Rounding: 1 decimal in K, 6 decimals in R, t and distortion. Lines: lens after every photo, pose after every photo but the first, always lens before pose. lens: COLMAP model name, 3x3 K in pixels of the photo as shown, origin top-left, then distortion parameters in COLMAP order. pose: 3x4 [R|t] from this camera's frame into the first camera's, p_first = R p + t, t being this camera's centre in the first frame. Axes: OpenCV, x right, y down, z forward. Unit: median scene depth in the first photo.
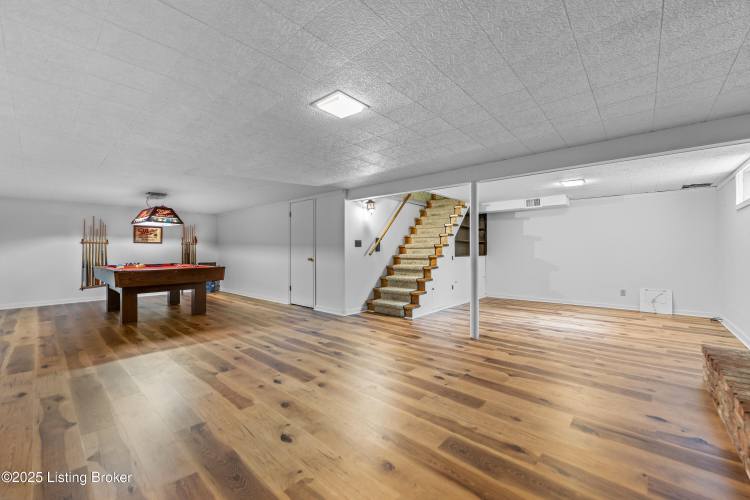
lens RADIAL K [[298.3, 0, 375.6], [0, 298.3, 250.8], [0, 0, 1]] dist [0.002333, 0.000167]
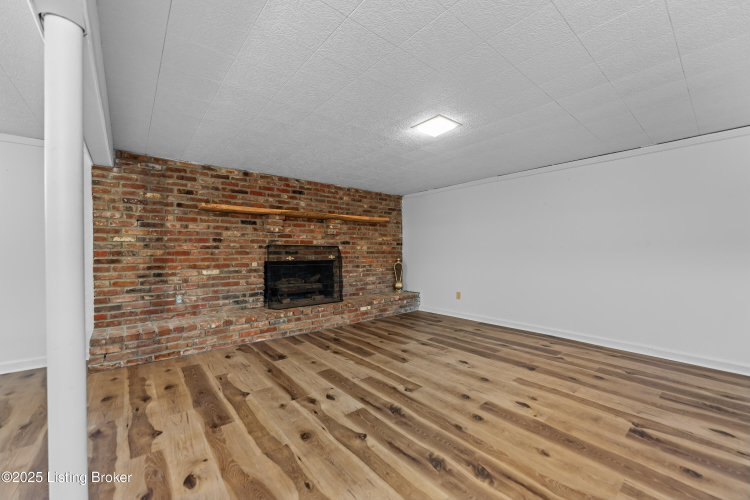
lens RADIAL K [[298.3, 0, 377.0], [0, 298.3, 249.0], [0, 0, 1]] dist [0.002333, 0.000167]
pose [[-0.989004, 0.006607, 0.147744, -0.049483], [0.005673, 0.999961, -0.006744, 0.006261], [-0.147783, -0.005832, -0.989003, 1.825462]]
